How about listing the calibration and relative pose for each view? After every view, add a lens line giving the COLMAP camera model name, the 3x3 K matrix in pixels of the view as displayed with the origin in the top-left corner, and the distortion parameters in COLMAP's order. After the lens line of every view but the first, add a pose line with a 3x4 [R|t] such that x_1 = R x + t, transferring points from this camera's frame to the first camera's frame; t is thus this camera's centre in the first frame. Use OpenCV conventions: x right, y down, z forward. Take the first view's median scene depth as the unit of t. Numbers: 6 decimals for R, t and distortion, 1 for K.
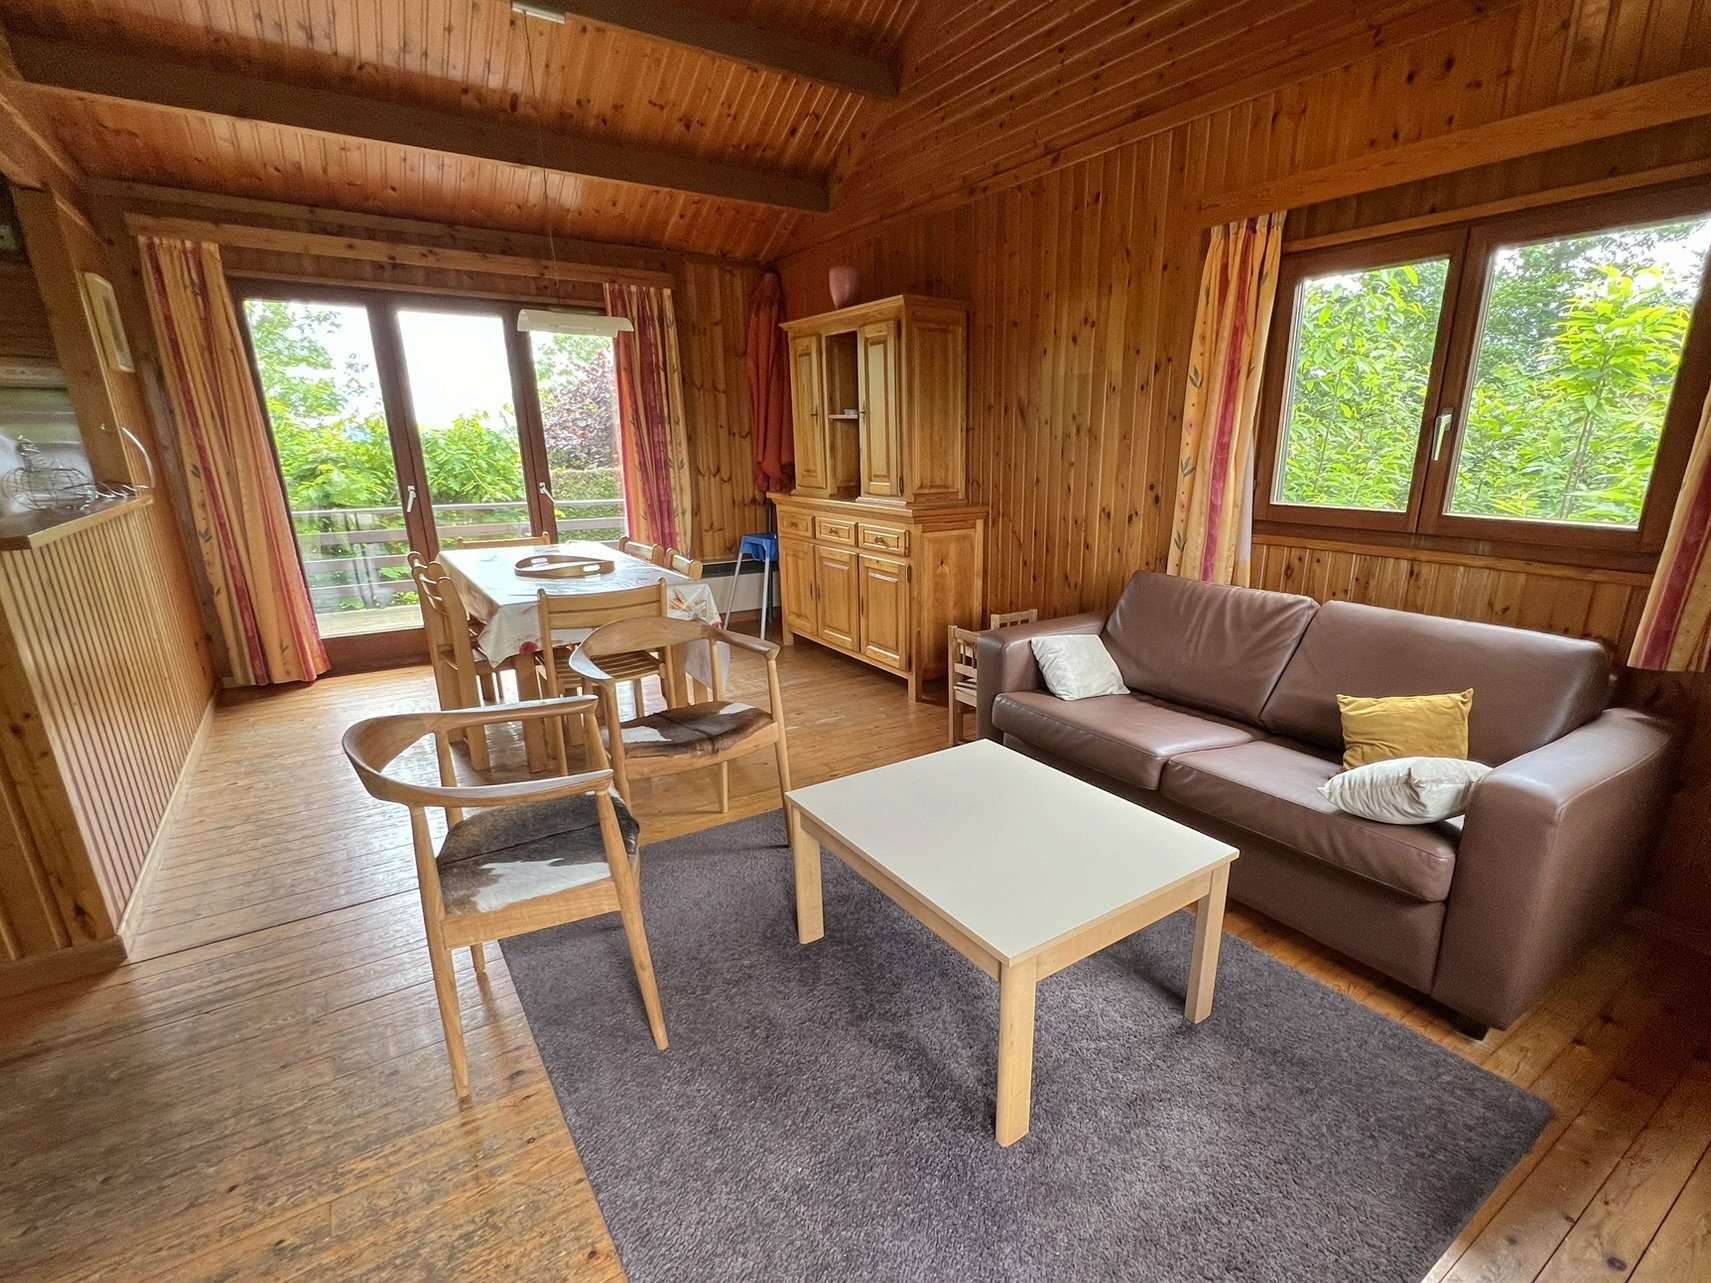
lens RADIAL K [[817.8, 0, 918.9], [0, 817.8, 692.2], [0, 0, 1]] dist [-0.002133, 0.003020]
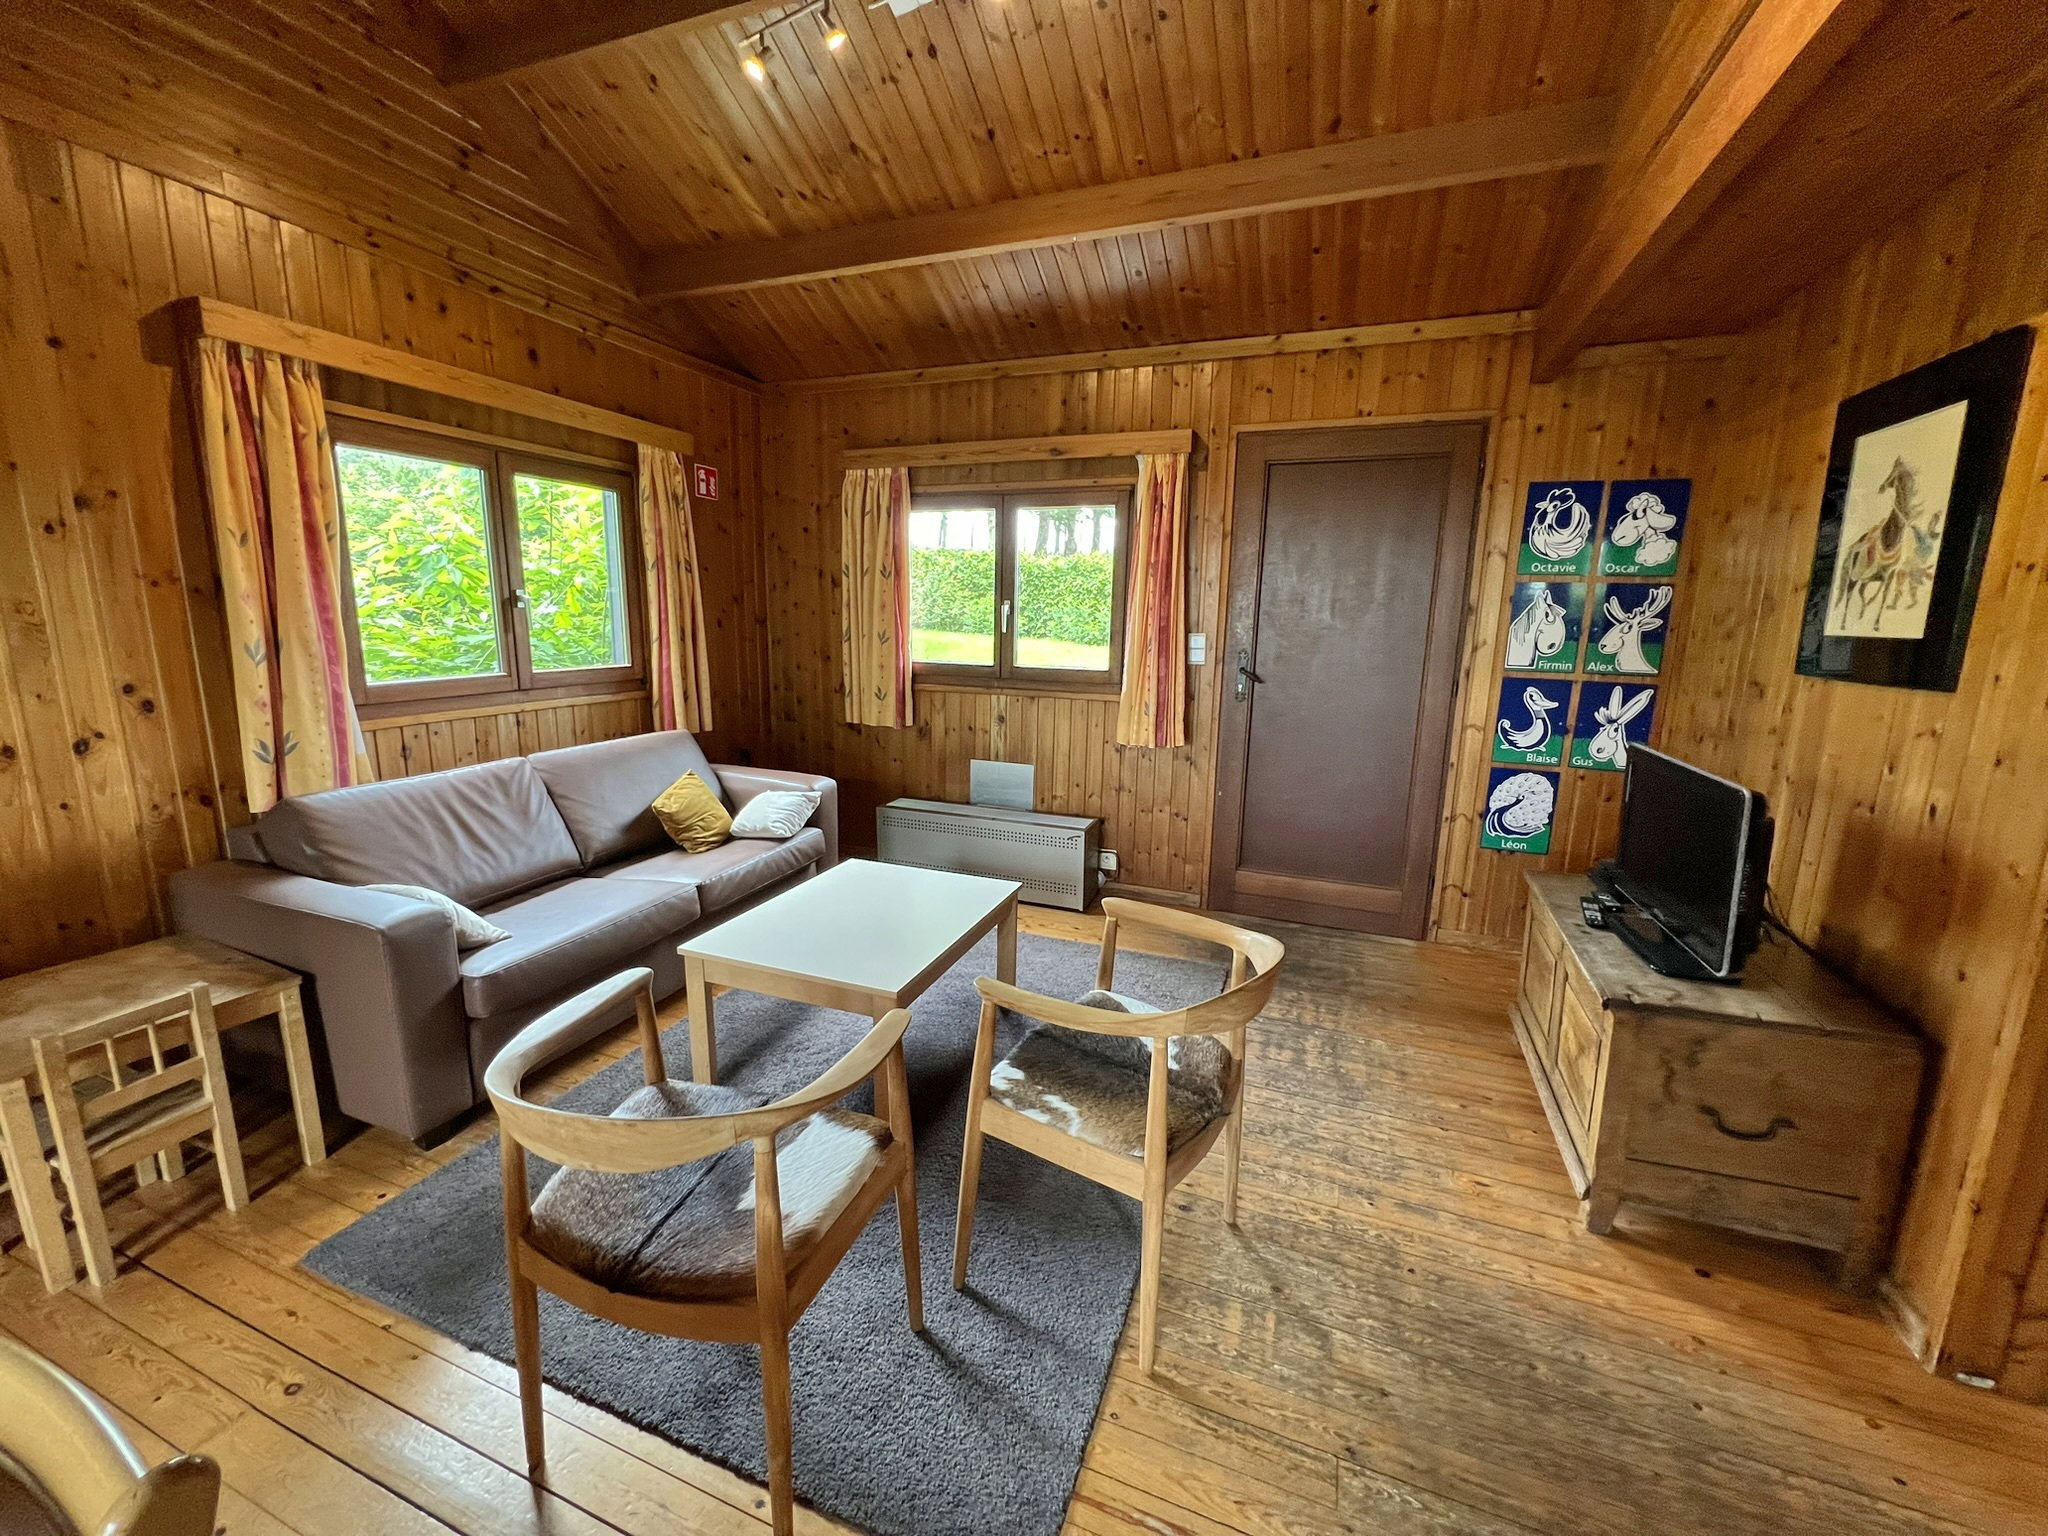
lens RADIAL K [[817.0, 0, 1017.6], [0, 817.0, 767.0], [0, 0, 1]] dist [-0.001445, 0.000079]
pose [[-0.550762, -0.168443, 0.817489, -0.478901], [0.231037, 0.910389, 0.343240, -0.200120], [-0.802049, 0.377914, -0.462492, 0.604637]]
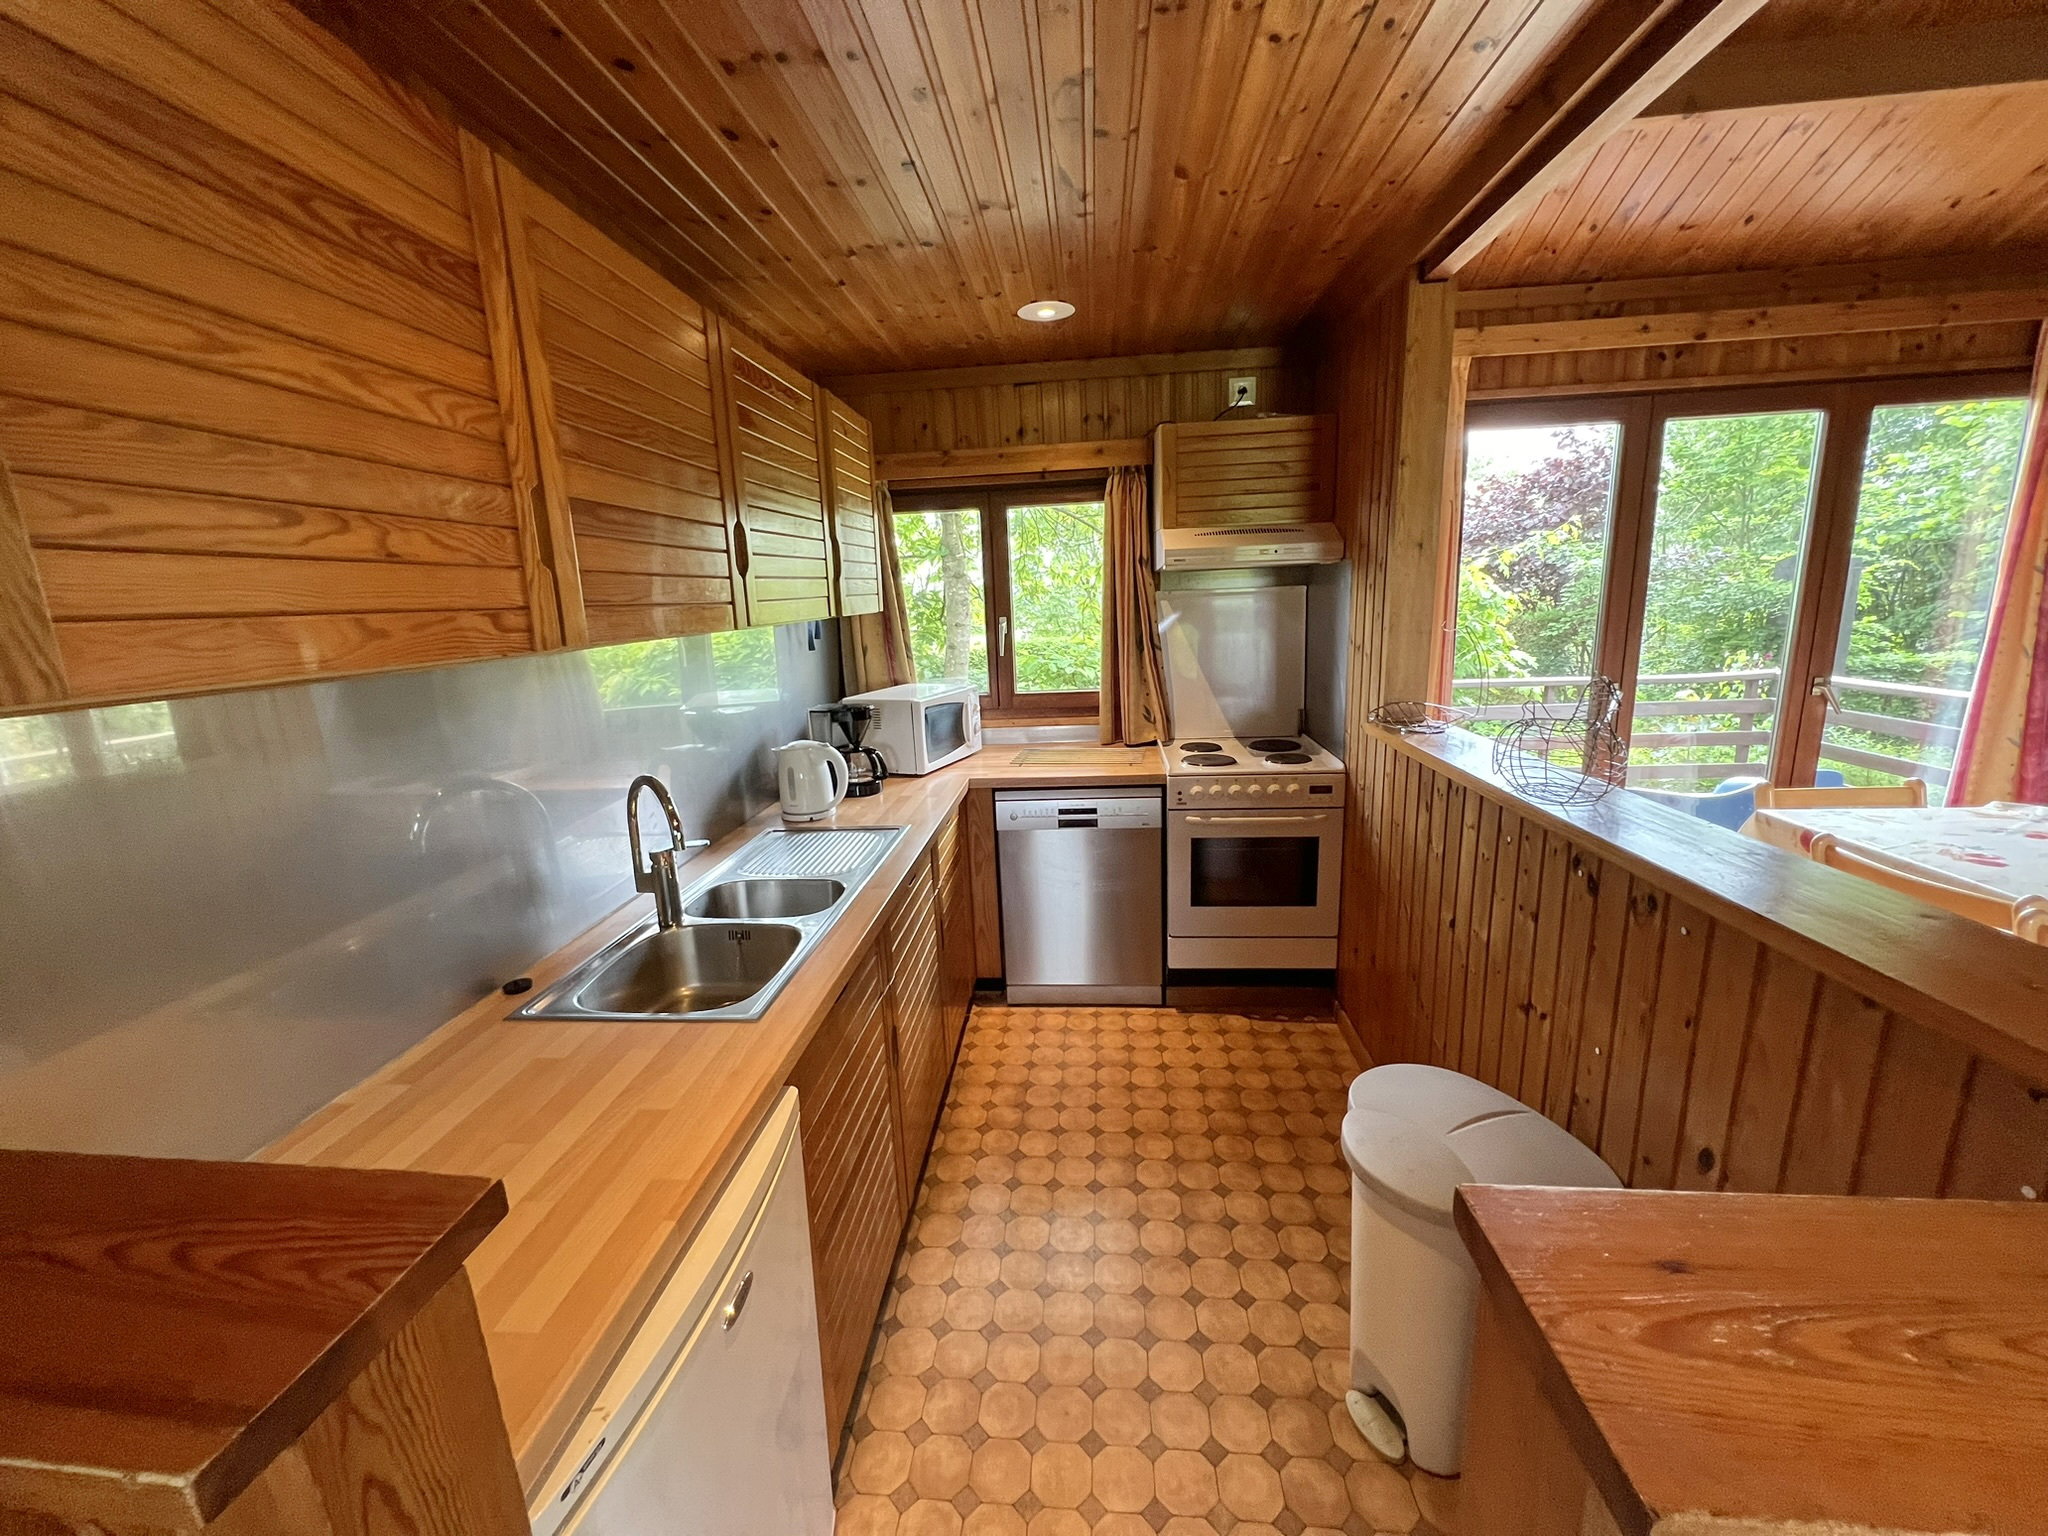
lens RADIAL K [[817.0, 0, 1015.4], [0, 817.0, 763.2], [0, 0, 1]] dist [-0.001445, 0.000079]
pose [[0.761066, 0.105582, -0.640025, -0.624947], [-0.154404, 0.987792, -0.020652, -0.115286], [0.630031, 0.114540, 0.768077, 0.230986]]
